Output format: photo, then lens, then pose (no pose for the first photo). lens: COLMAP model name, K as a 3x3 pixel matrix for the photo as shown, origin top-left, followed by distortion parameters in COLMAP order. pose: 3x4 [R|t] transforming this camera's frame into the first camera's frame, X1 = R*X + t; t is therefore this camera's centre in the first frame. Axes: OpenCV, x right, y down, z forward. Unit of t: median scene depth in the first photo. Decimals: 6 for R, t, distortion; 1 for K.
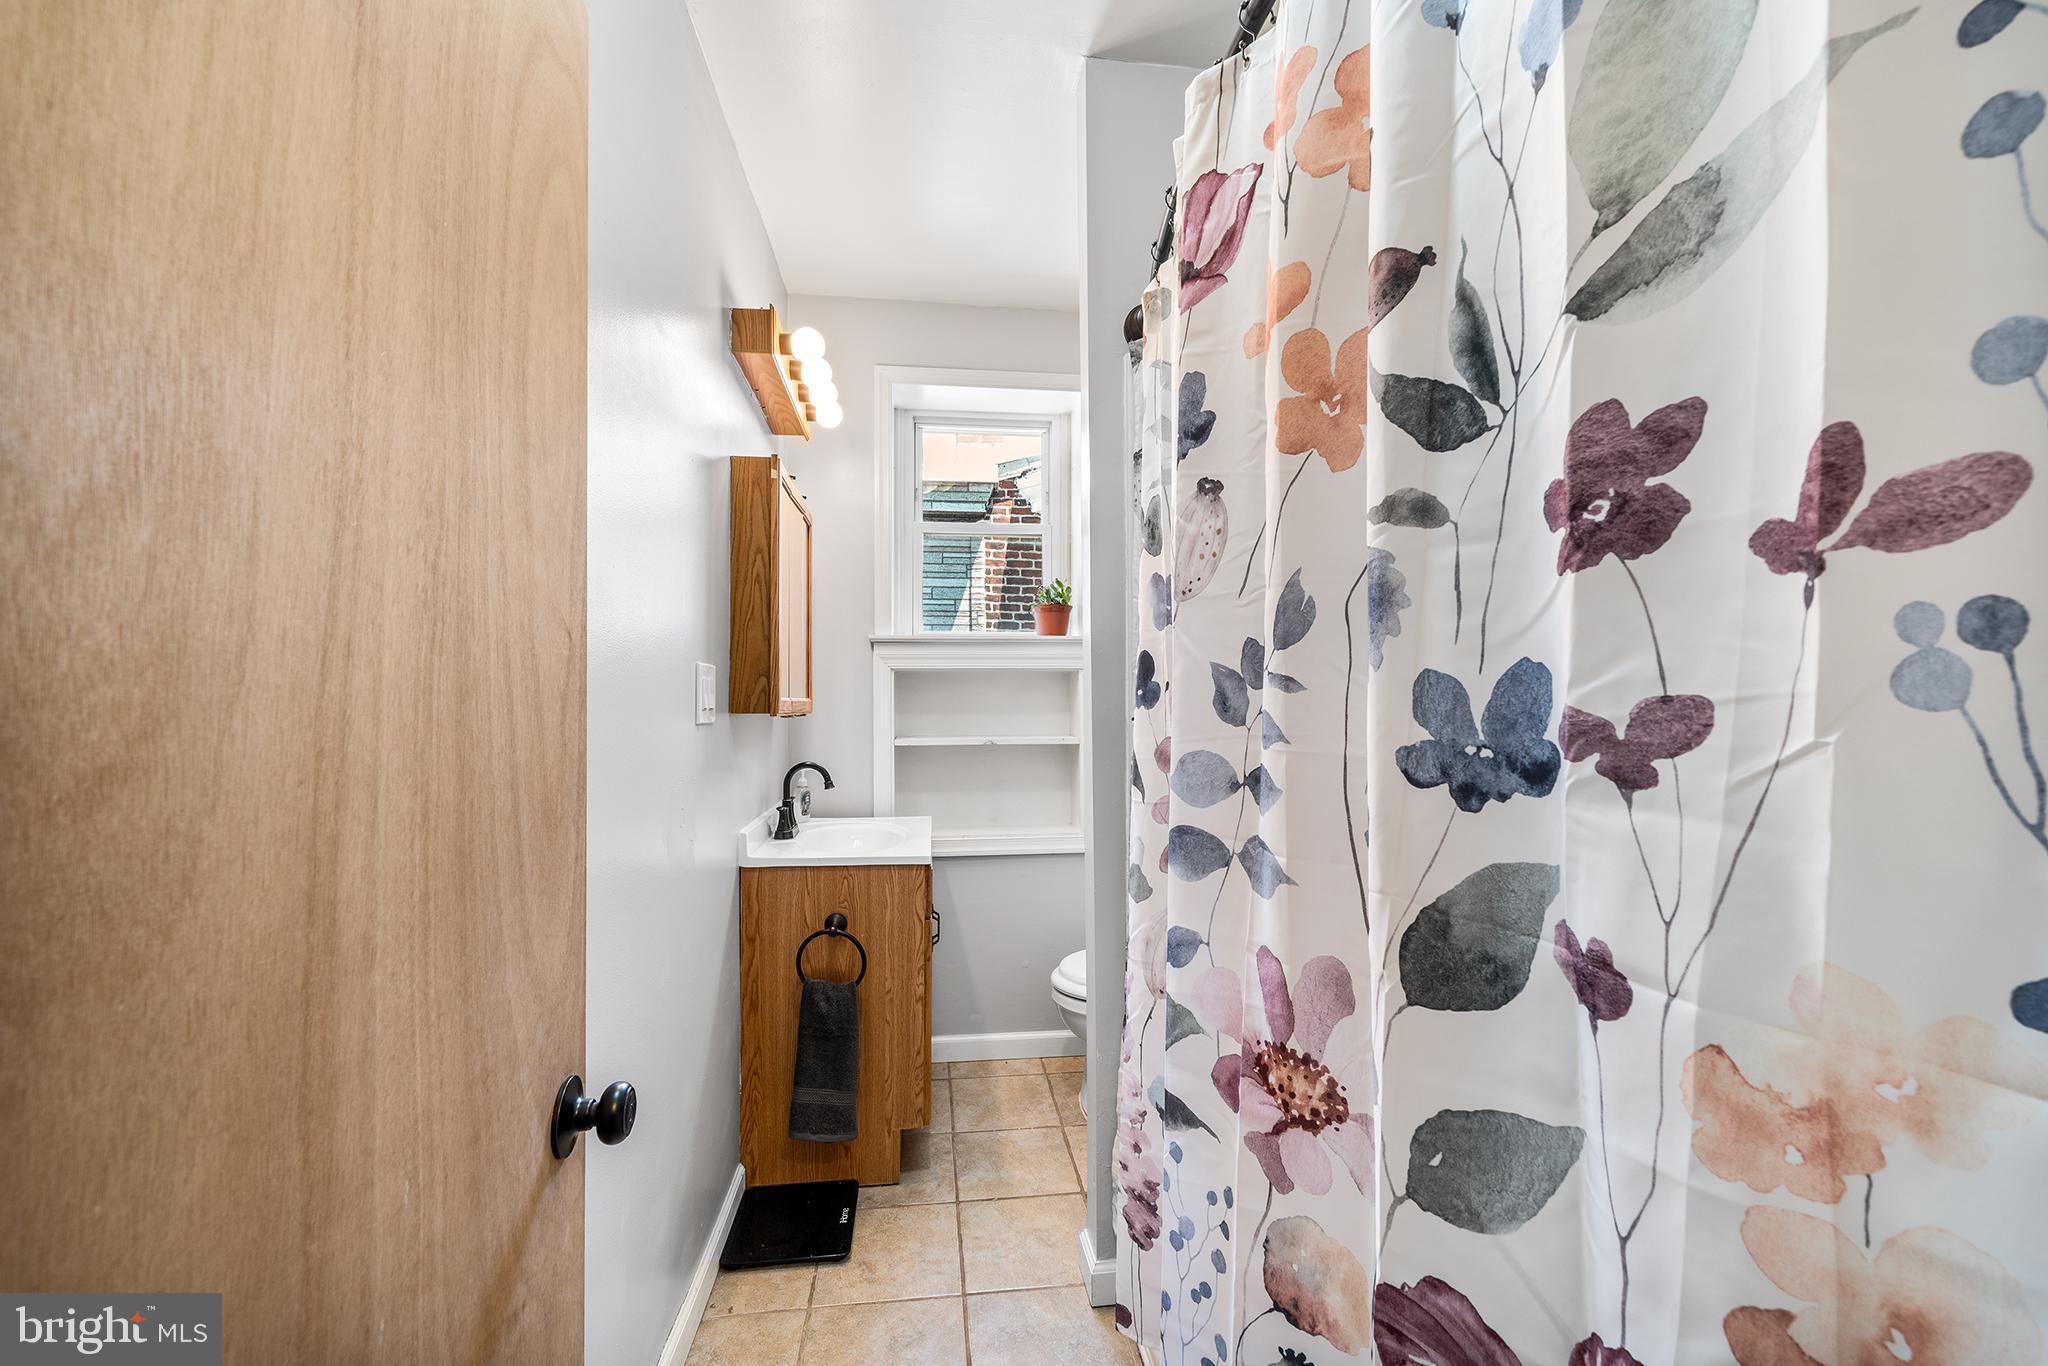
lens RADIAL K [[826.8, 0, 1024.0], [0, 826.8, 683.0], [0, 0, 1]] dist [-0.002469, 0.000006]
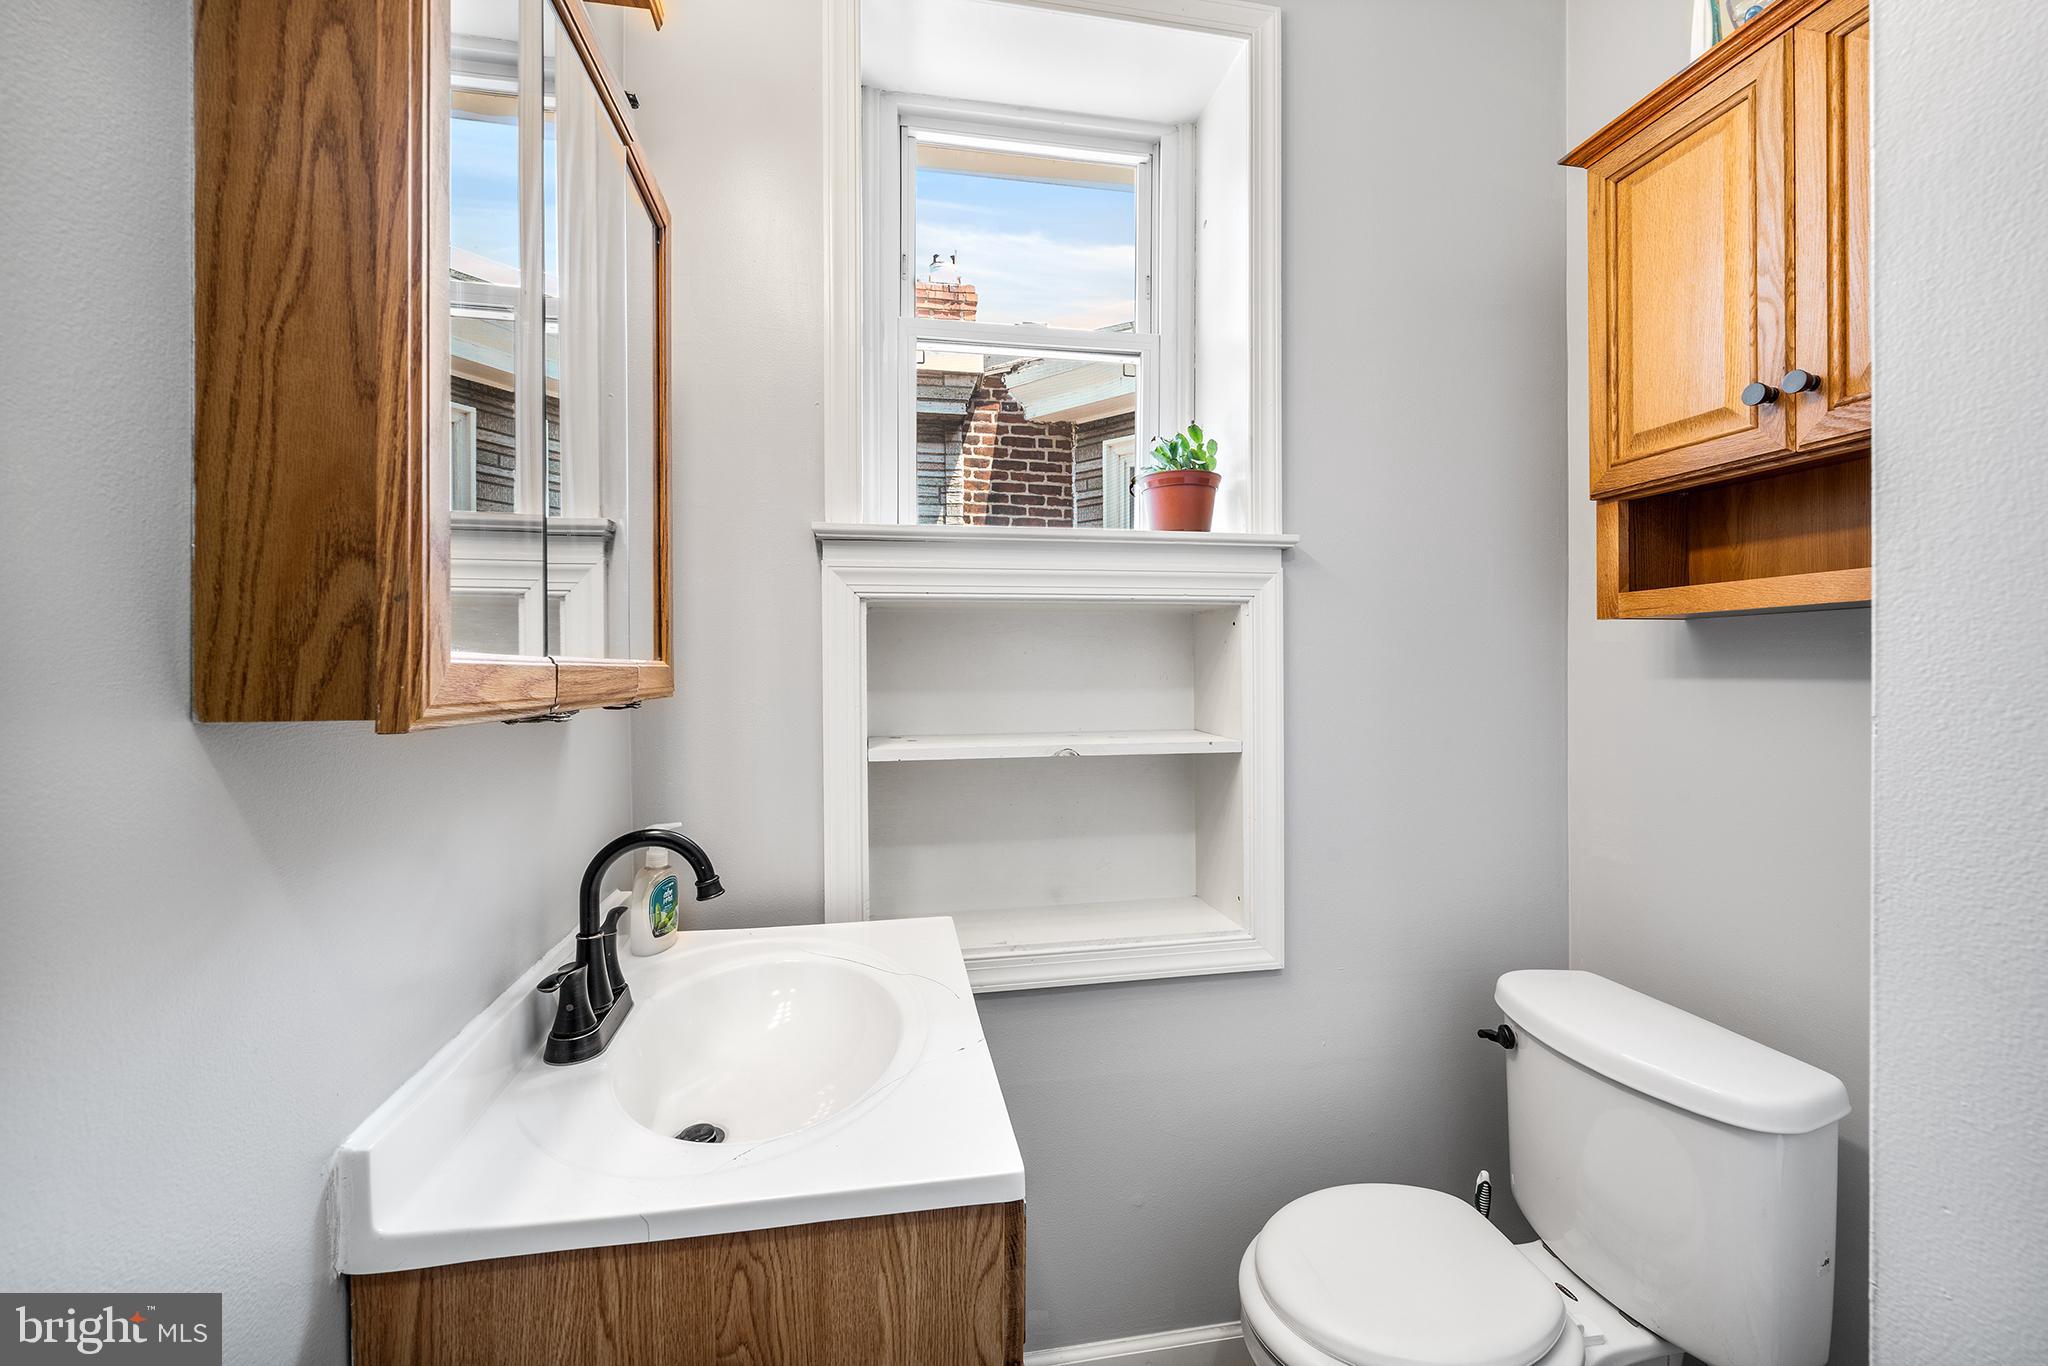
lens RADIAL K [[835.7, 0, 1018.9], [0, 835.7, 665.9], [0, 0, 1]] dist [-0.001636, -0.000017]
pose [[0.998149, -0.001644, 0.060788, -0.315030], [0.000408, 0.999793, 0.020330, 0.037764], [-0.060809, -0.020268, 0.997944, 1.642431]]
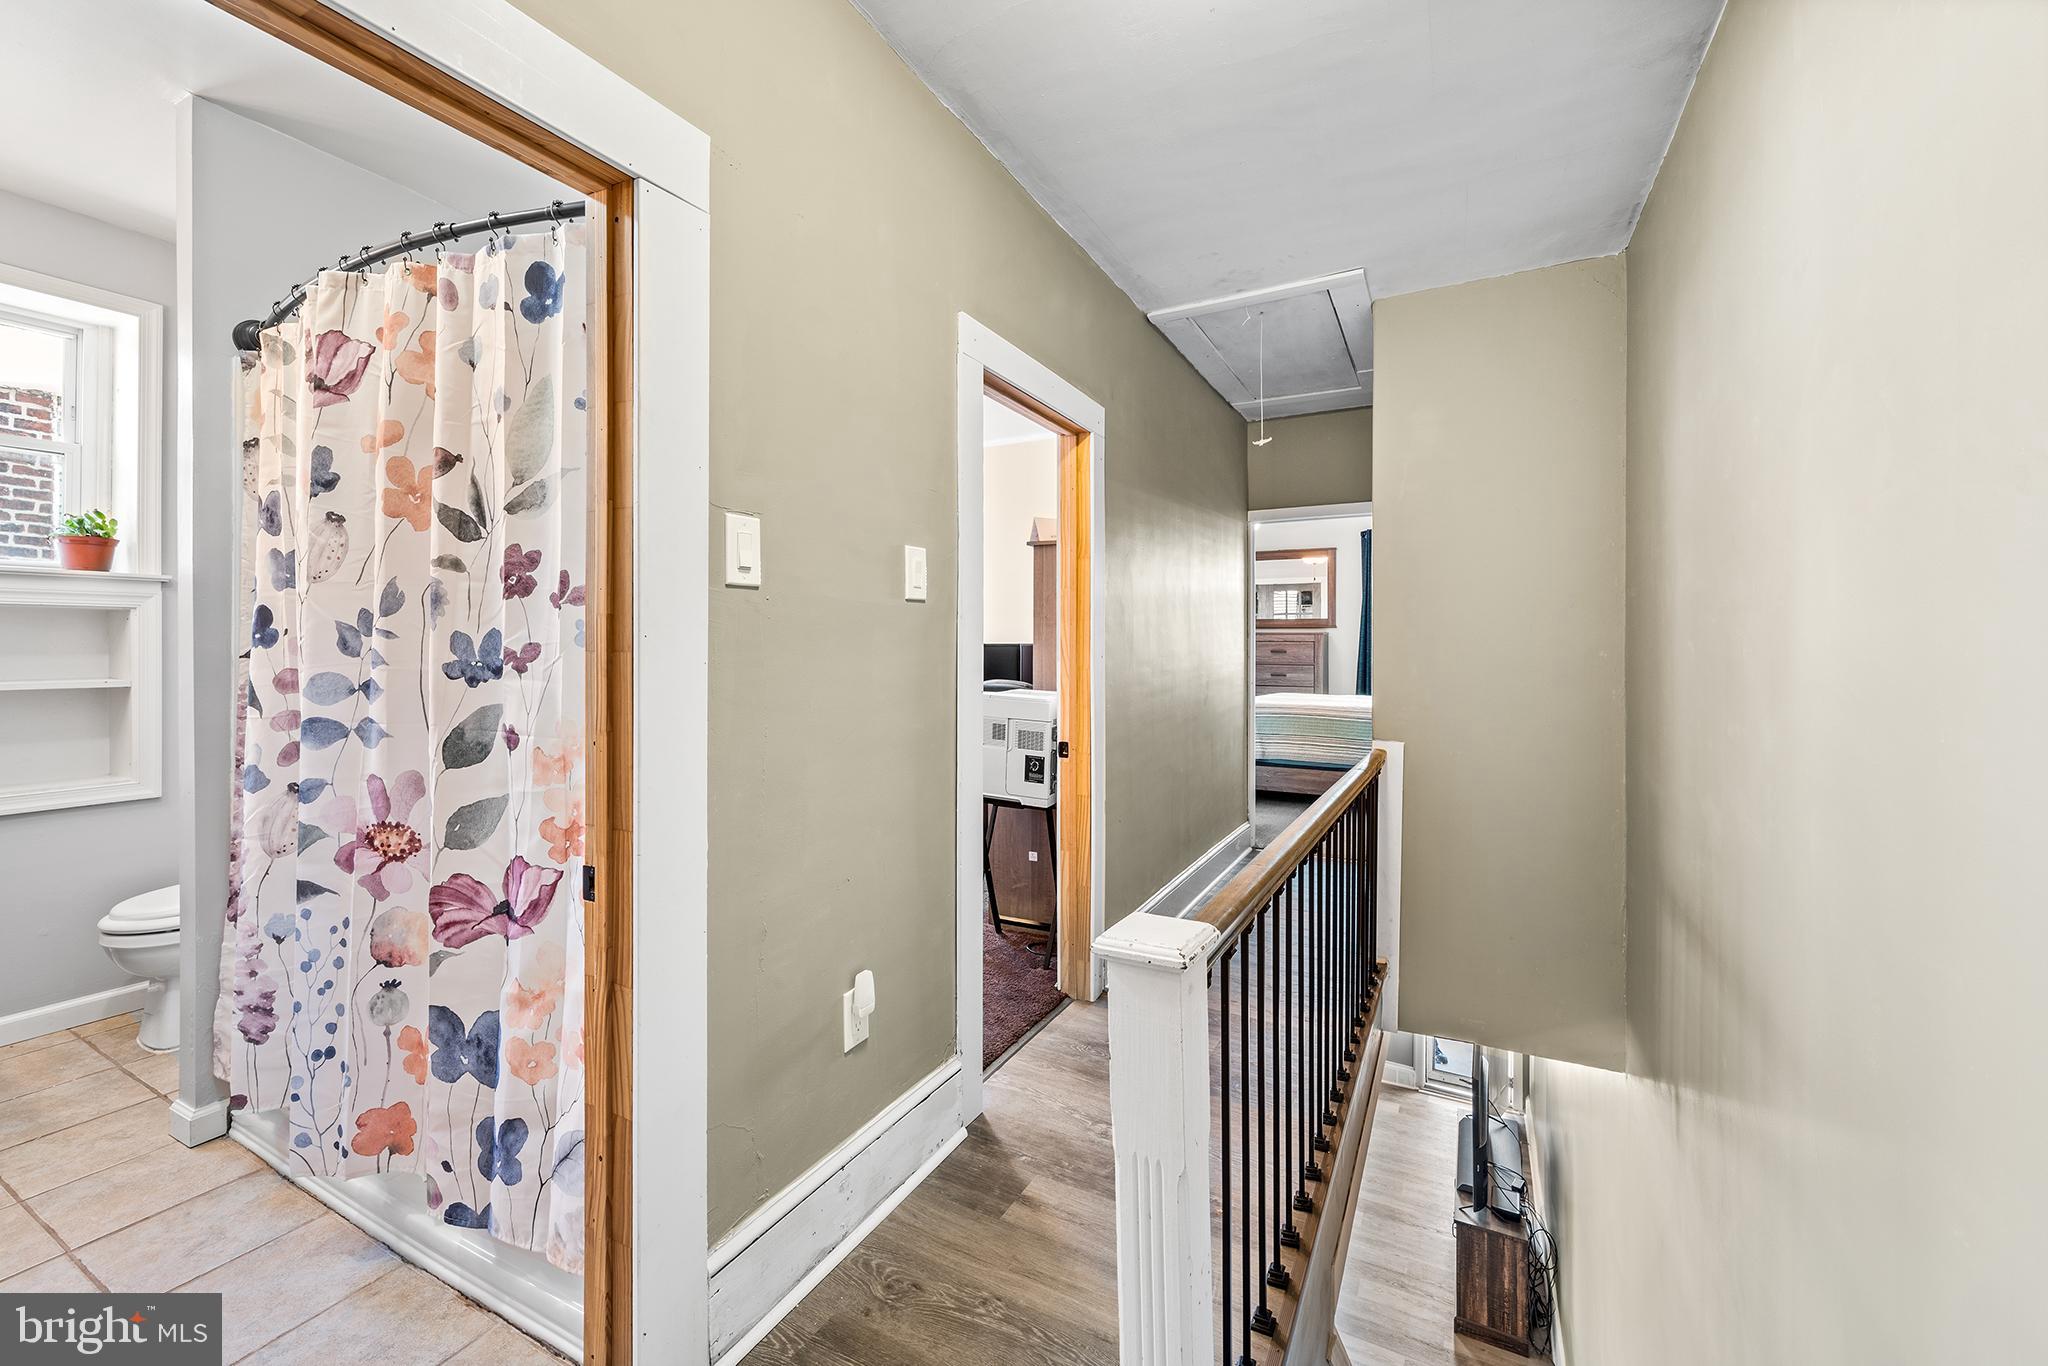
lens RADIAL K [[834.0, 0, 1020.5], [0, 834.0, 648.3], [0, 0, 1]] dist [-0.003039, 0.000131]
pose [[0.578506, -0.000428, 0.815678, -0.395317], [-0.022961, 0.999595, 0.016810, -0.031969], [-0.815355, -0.028454, 0.578262, -1.273738]]
